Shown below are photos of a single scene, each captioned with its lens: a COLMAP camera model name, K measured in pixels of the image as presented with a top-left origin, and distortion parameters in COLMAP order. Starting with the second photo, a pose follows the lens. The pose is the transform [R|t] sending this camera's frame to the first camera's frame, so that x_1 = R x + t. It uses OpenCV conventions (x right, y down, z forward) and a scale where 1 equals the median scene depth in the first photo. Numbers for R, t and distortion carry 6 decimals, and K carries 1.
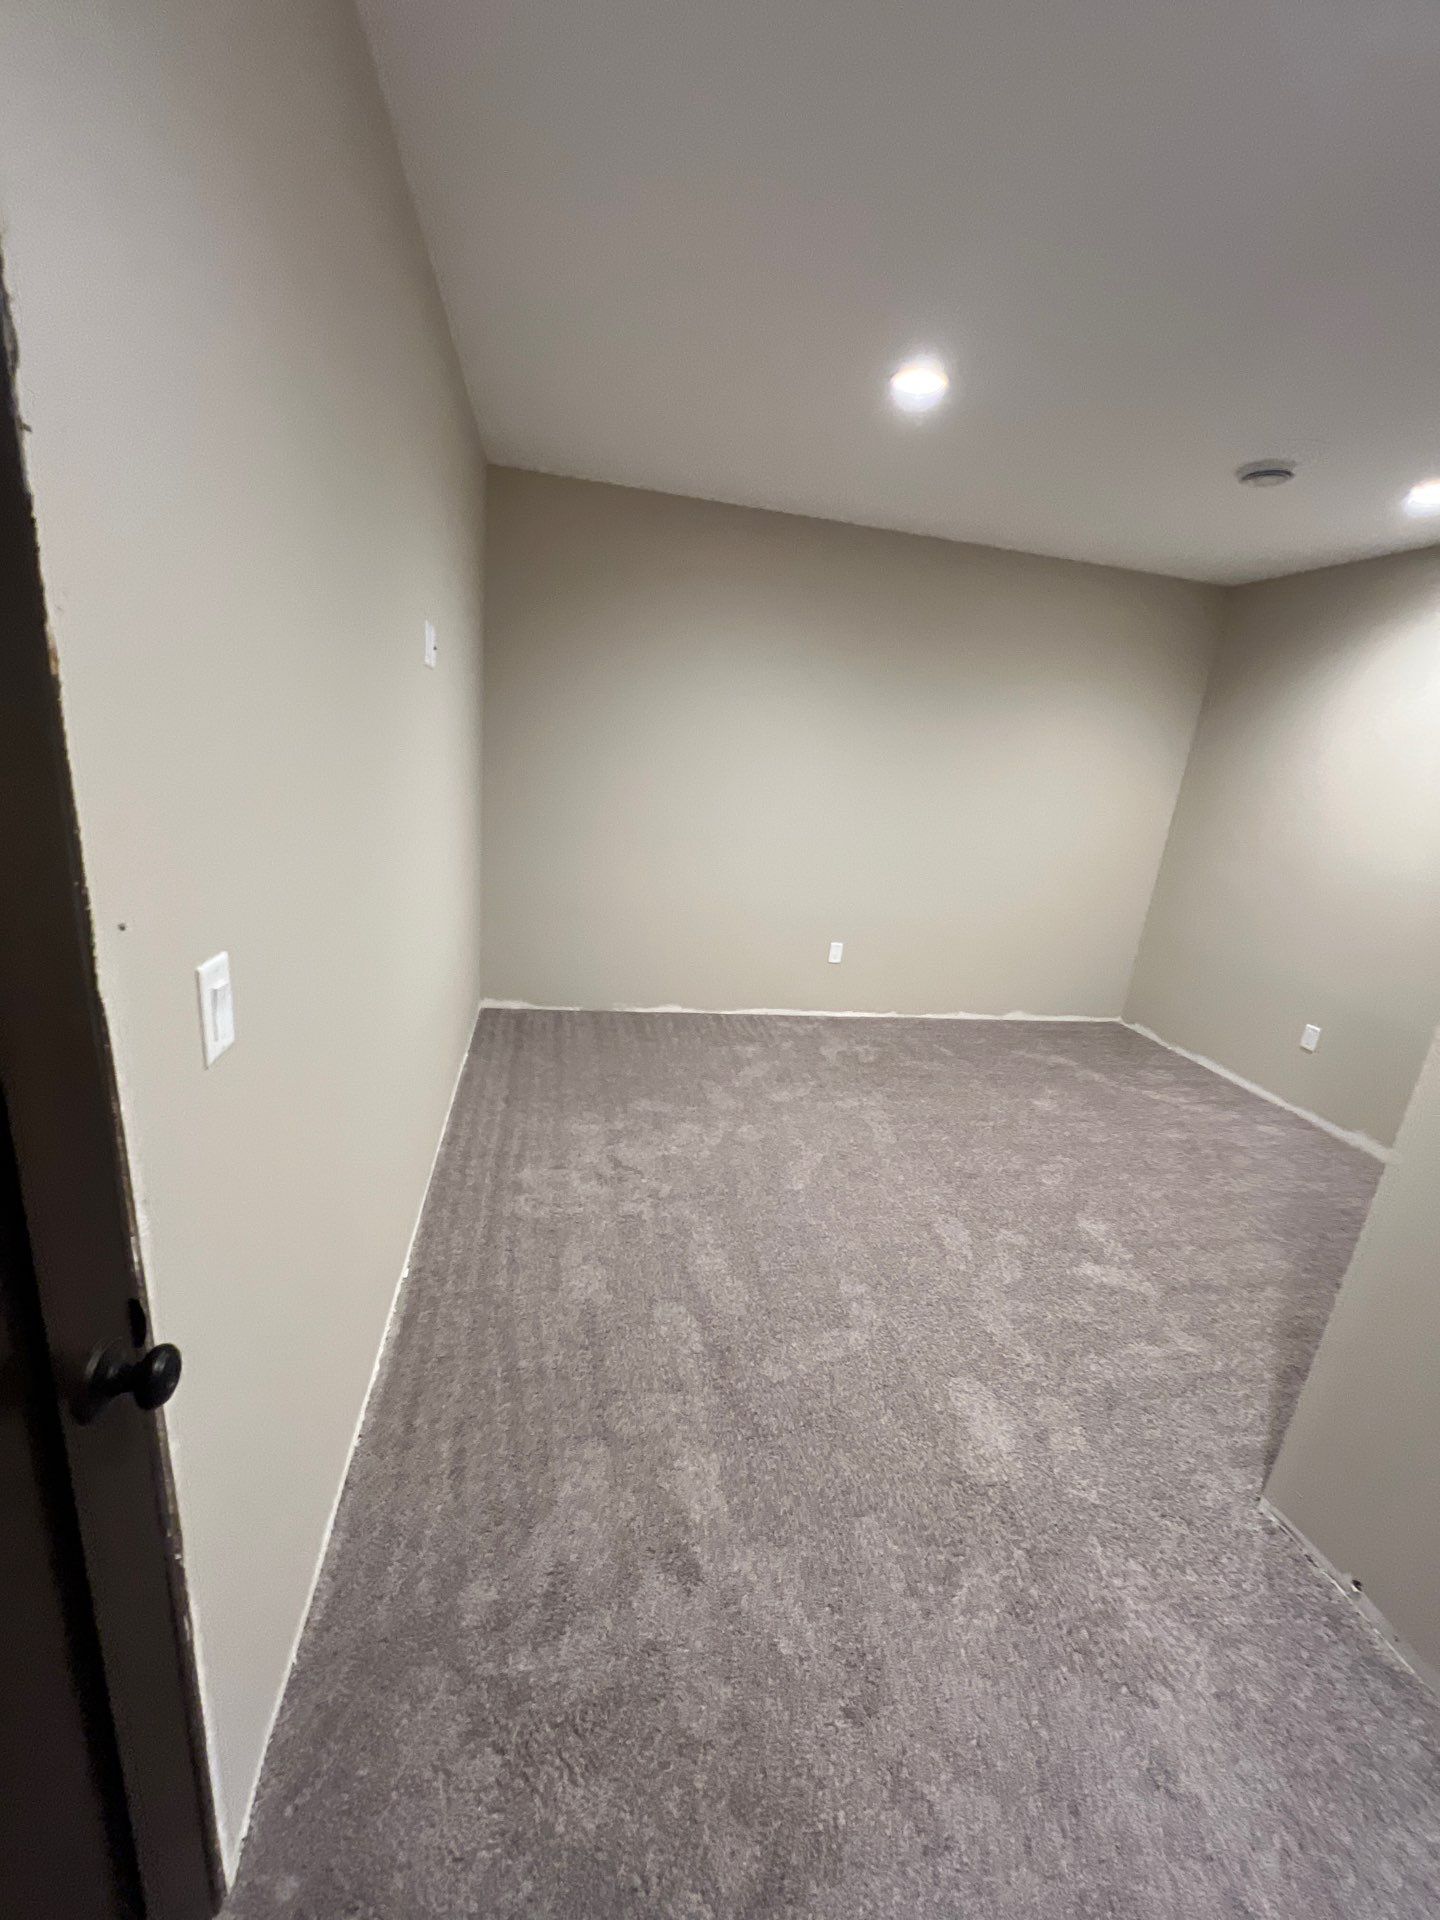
lens RADIAL K [[770.7, 0, 711.1], [0, 770.7, 957.8], [0, 0, 1]] dist [0.000934, -0.000704]
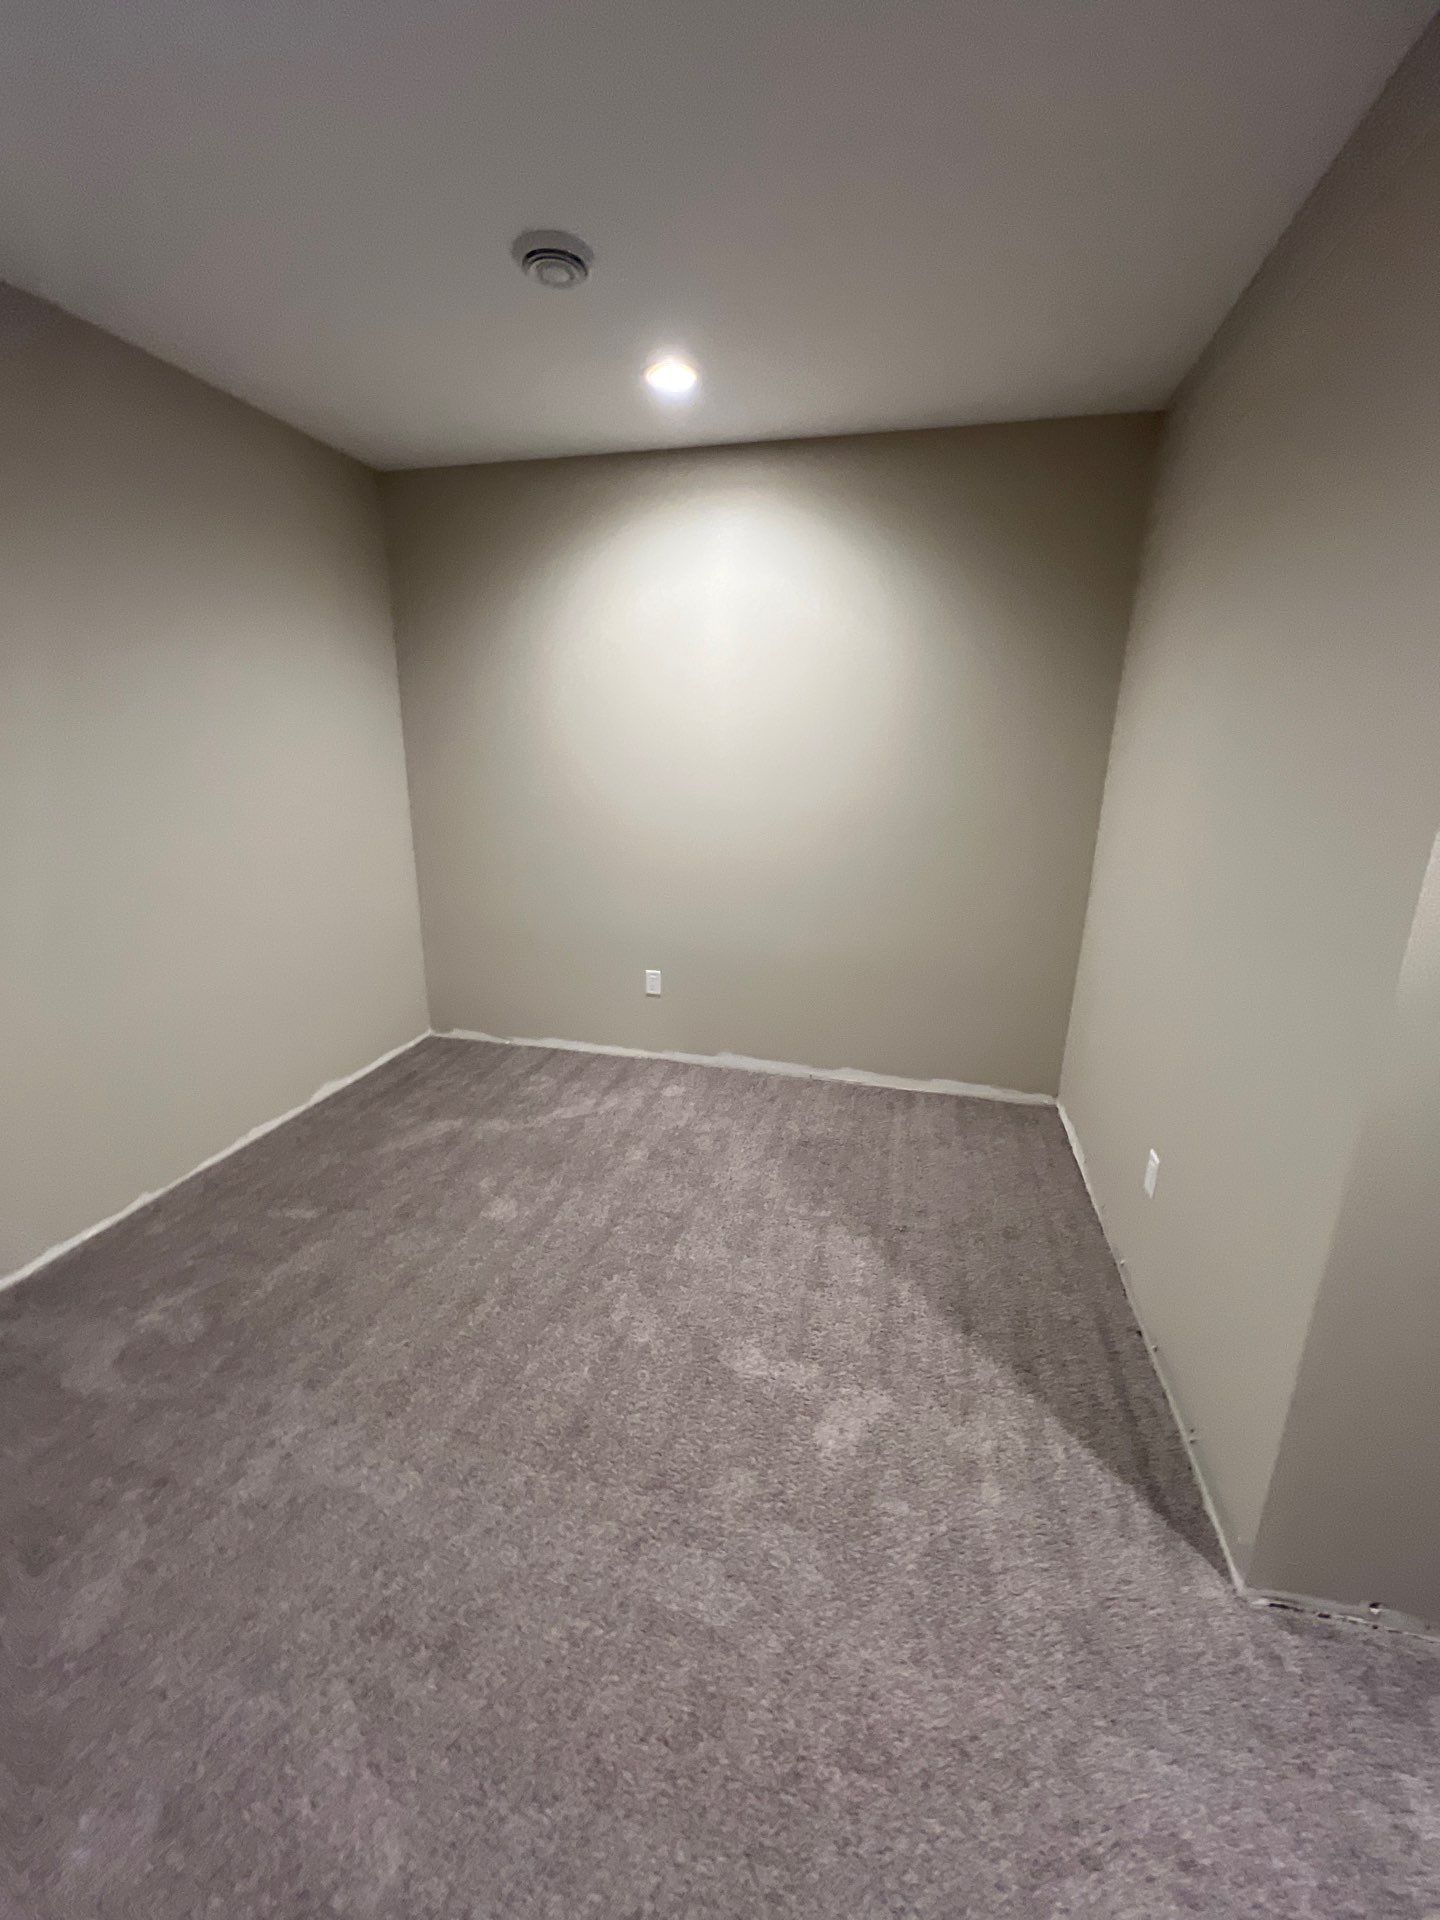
lens RADIAL K [[770.7, 0, 718.2], [0, 770.7, 956.5], [0, 0, 1]] dist [0.000934, -0.000704]
pose [[0.418441, -0.324360, 0.848350, 0.002057], [0.271179, 0.936068, 0.224141, -0.117776], [-0.866816, 0.136264, 0.479649, 0.447594]]
